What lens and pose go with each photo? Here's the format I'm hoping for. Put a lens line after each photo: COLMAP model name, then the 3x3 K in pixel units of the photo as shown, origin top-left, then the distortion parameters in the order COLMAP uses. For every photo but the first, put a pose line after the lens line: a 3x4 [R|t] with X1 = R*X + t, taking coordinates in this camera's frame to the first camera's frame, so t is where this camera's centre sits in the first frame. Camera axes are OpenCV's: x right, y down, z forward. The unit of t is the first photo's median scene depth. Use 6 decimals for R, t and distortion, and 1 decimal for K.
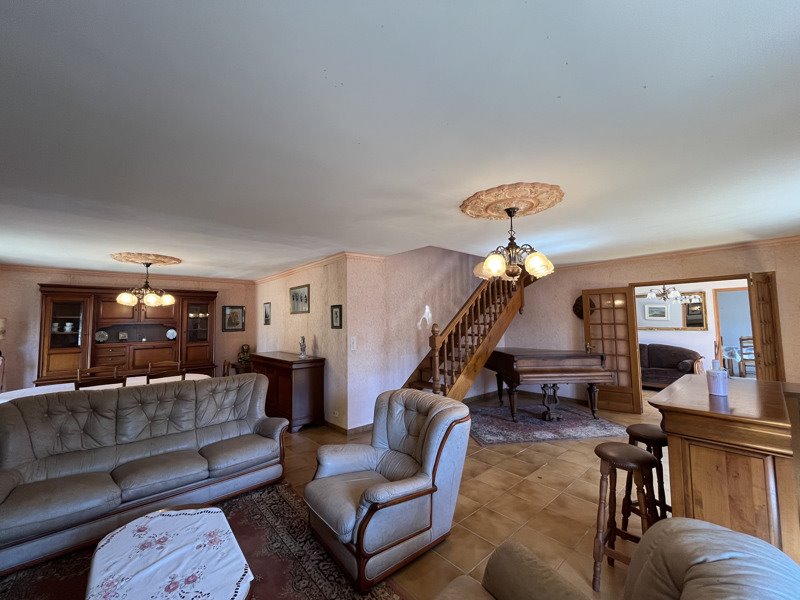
lens RADIAL K [[321.2, 0, 399.4], [0, 321.2, 303.7], [0, 0, 1]] dist [-0.003916, -0.000153]
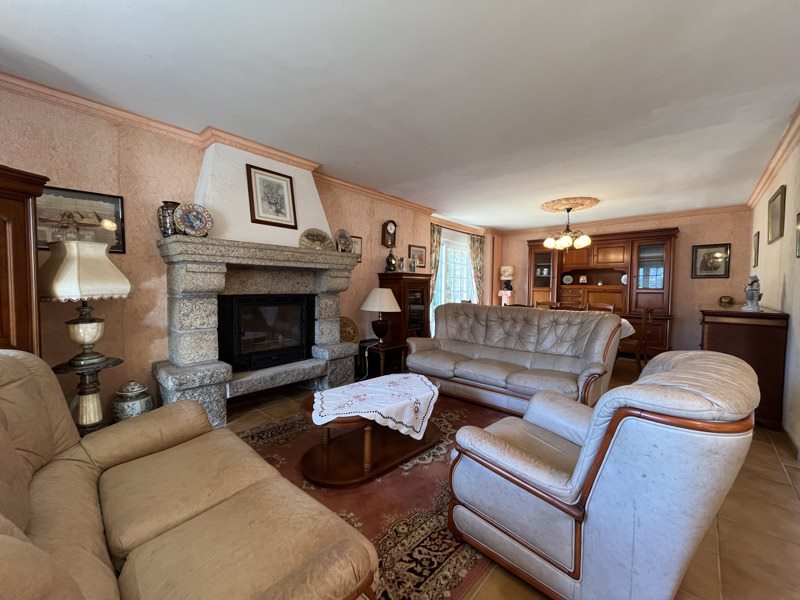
lens RADIAL K [[321.2, 0, 399.2], [0, 321.2, 297.5], [0, 0, 1]] dist [-0.003916, -0.000153]
pose [[0.106552, 0.054722, -0.992800, 0.342720], [0.046363, 0.997125, 0.059936, 0.112222], [0.993226, -0.052415, 0.103708, 0.407328]]
